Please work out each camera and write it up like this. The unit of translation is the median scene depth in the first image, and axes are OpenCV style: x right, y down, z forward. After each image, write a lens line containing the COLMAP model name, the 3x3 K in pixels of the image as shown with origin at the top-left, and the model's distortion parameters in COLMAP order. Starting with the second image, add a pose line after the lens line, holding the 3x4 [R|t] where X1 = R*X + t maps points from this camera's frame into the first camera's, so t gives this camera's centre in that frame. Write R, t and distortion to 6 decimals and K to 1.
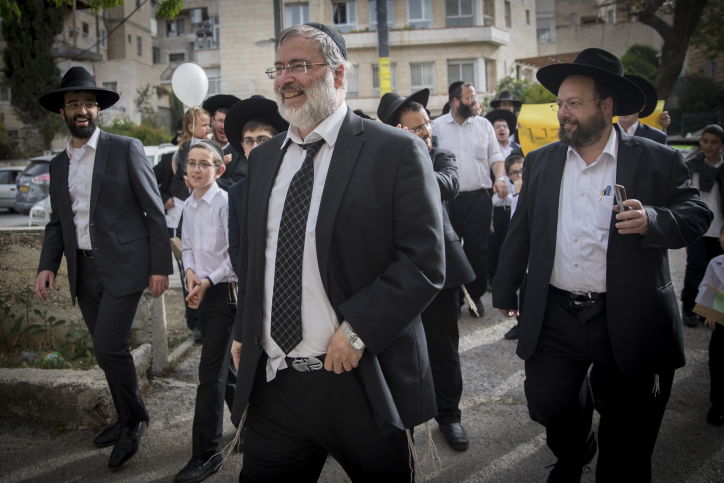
lens RADIAL K [[645.0, 0, 307.1], [0, 645.0, 163.2], [0, 0, 1]] dist [-0.084629, 0.002411]
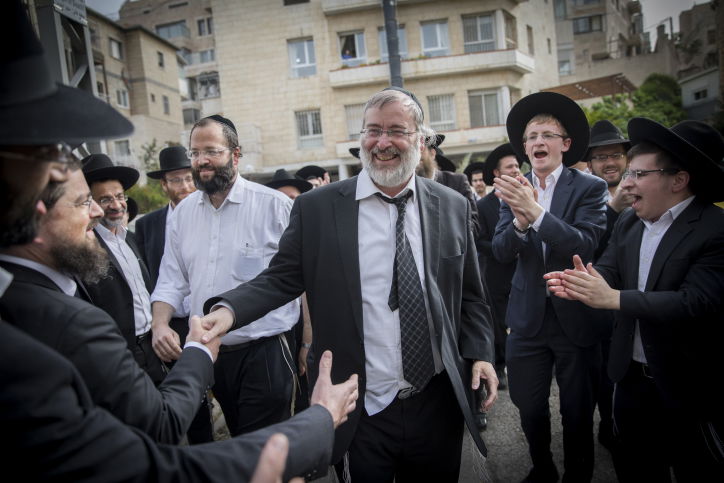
lens RADIAL K [[493.1, 0, 362.0], [0, 493.1, 241.5], [0, 0, 1]] dist [-0.103918, 0.087055]
pose [[0.998384, -0.056828, 0.000750, 0.055661], [0.056600, 0.995396, 0.077350, -0.010483], [-0.005143, -0.077182, 0.997004, 0.293444]]
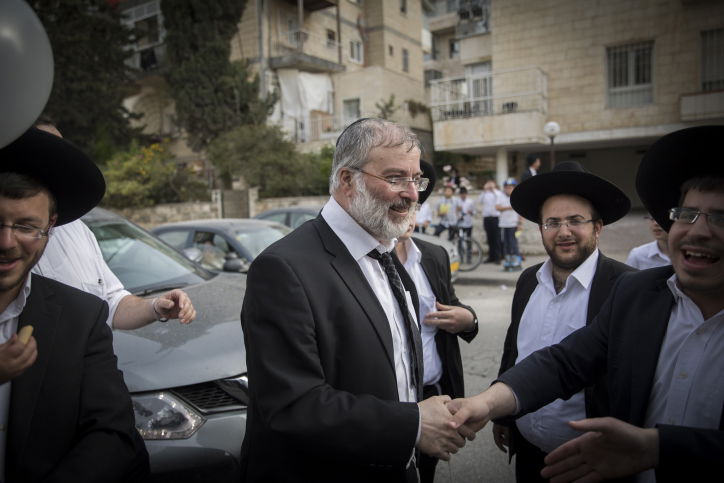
lens RADIAL K [[542.7, 0, 362.0], [0, 542.7, 241.5], [0, 0, 1]] dist [-0.086761, 0.102470]
pose [[0.911787, 0.036510, -0.409038, -0.028731], [-0.002133, 0.996448, 0.084187, -0.012024], [0.410659, -0.075888, 0.908626, 0.463944]]
